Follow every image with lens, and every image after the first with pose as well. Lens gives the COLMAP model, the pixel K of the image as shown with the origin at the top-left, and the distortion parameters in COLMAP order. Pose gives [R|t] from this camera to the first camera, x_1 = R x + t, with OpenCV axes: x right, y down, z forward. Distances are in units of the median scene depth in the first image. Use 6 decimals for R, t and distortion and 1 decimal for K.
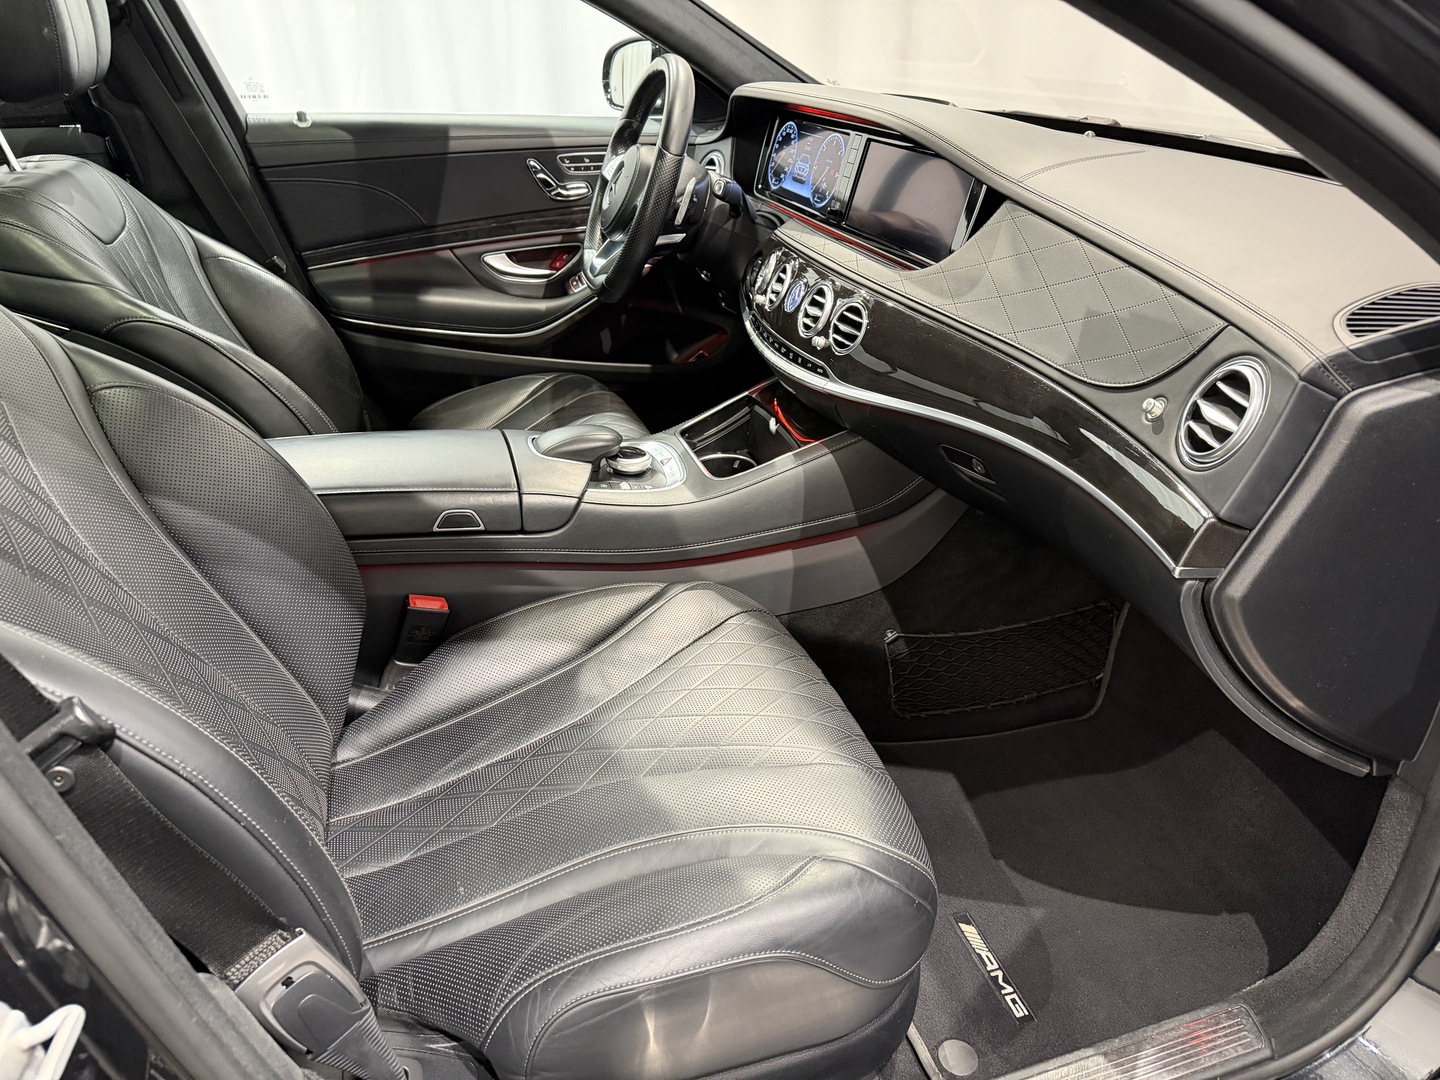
lens RADIAL K [[1032.6, 0, 729.4], [0, 1032.6, 542.4], [0, 0, 1]] dist [0.051276, -0.054420]
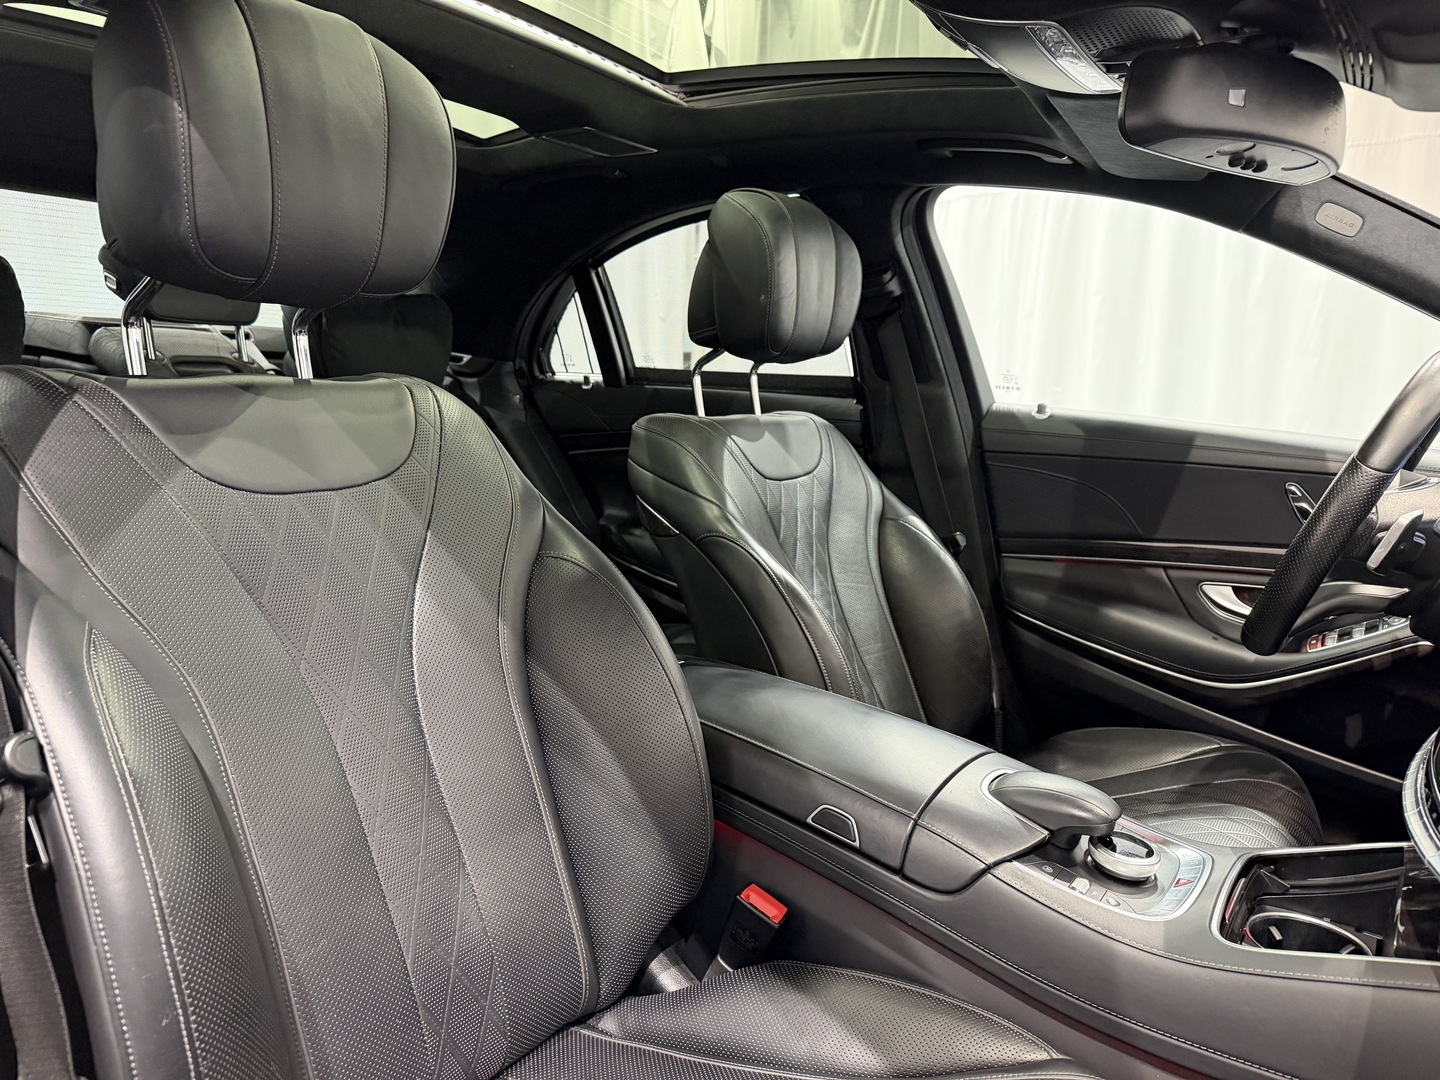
lens RADIAL K [[1032.6, 0, 721.4], [0, 1032.6, 543.5], [0, 0, 1]] dist [0.051276, -0.054420]
pose [[0.611332, 0.176058, -0.771542, 0.178058], [-0.408681, 0.905110, -0.117282, -0.058557], [0.677682, 0.387013, 0.625275, 0.240025]]
